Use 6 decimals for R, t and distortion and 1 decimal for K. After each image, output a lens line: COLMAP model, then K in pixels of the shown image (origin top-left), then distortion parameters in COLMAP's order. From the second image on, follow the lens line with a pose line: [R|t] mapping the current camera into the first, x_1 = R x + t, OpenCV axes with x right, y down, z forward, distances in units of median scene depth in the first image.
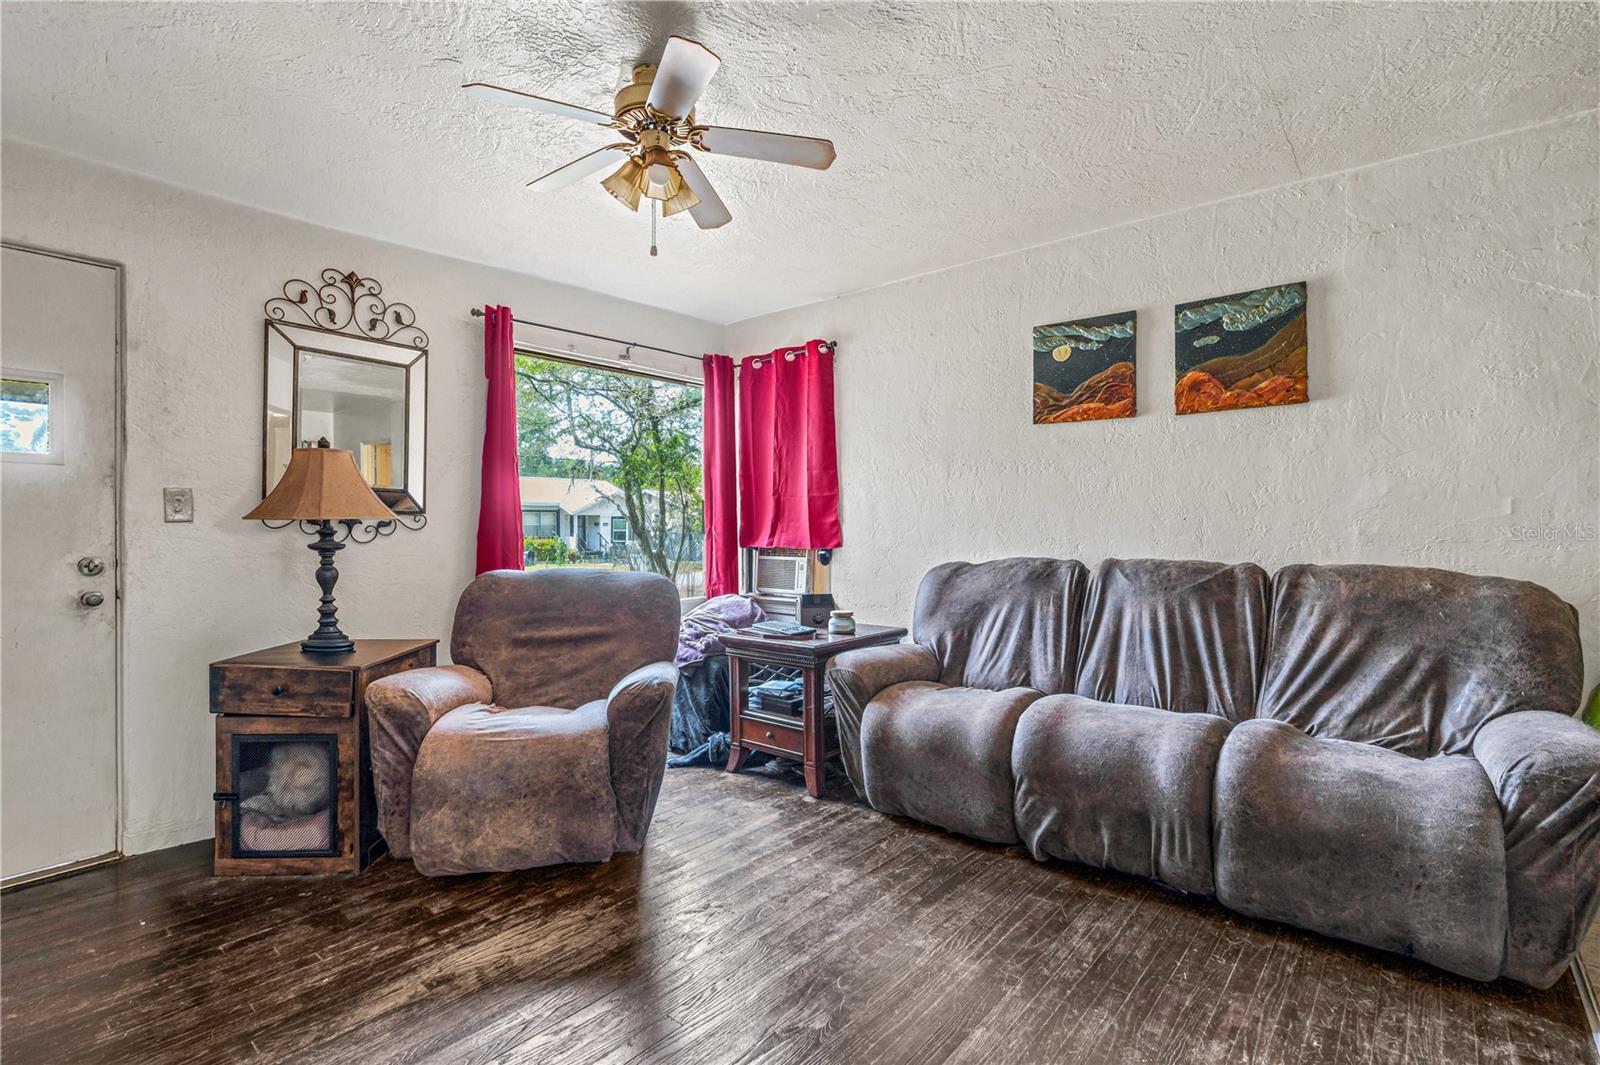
lens RADIAL K [[734.2, 0, 808.5], [0, 734.2, 533.3], [0, 0, 1]] dist [-0.001569, 0.000471]
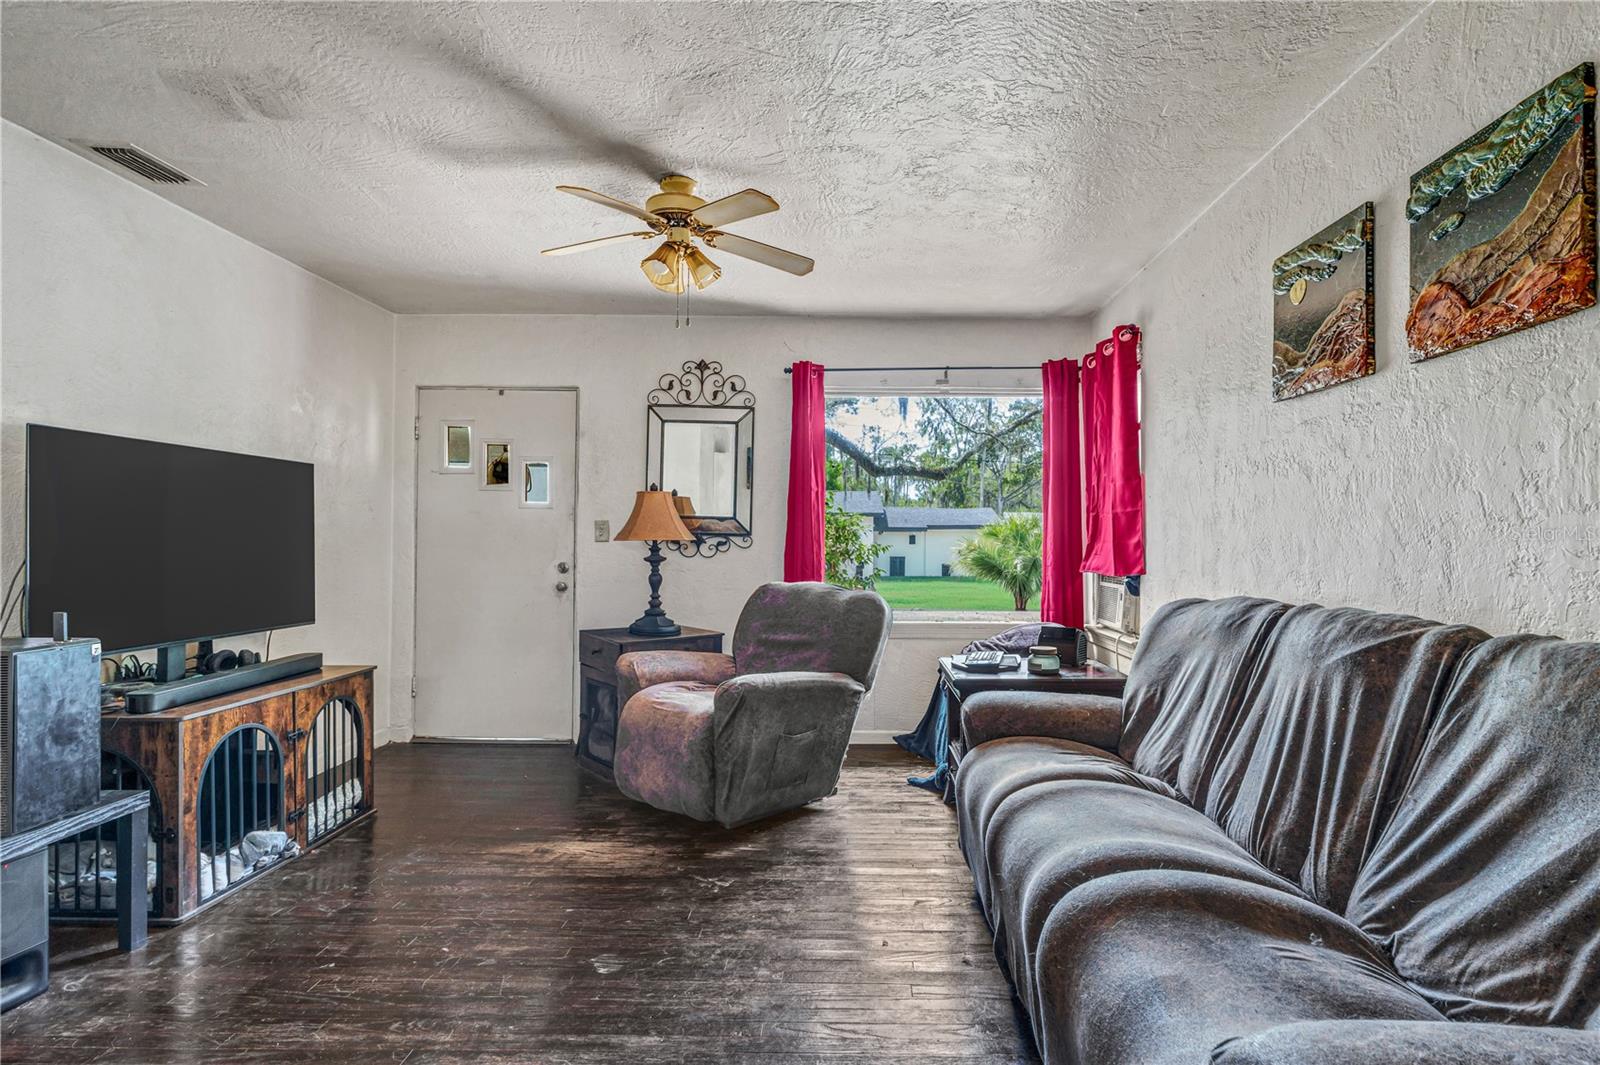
lens RADIAL K [[793.1, 0, 853.3], [0, 793.1, 537.0], [0, 0, 1]] dist [-0.001385, 0.000527]
pose [[0.647669, 0.000111, -0.761922, 0.707542], [-0.014741, 0.999815, -0.012385, -0.010491], [0.761779, 0.019253, 0.647550, 0.265476]]
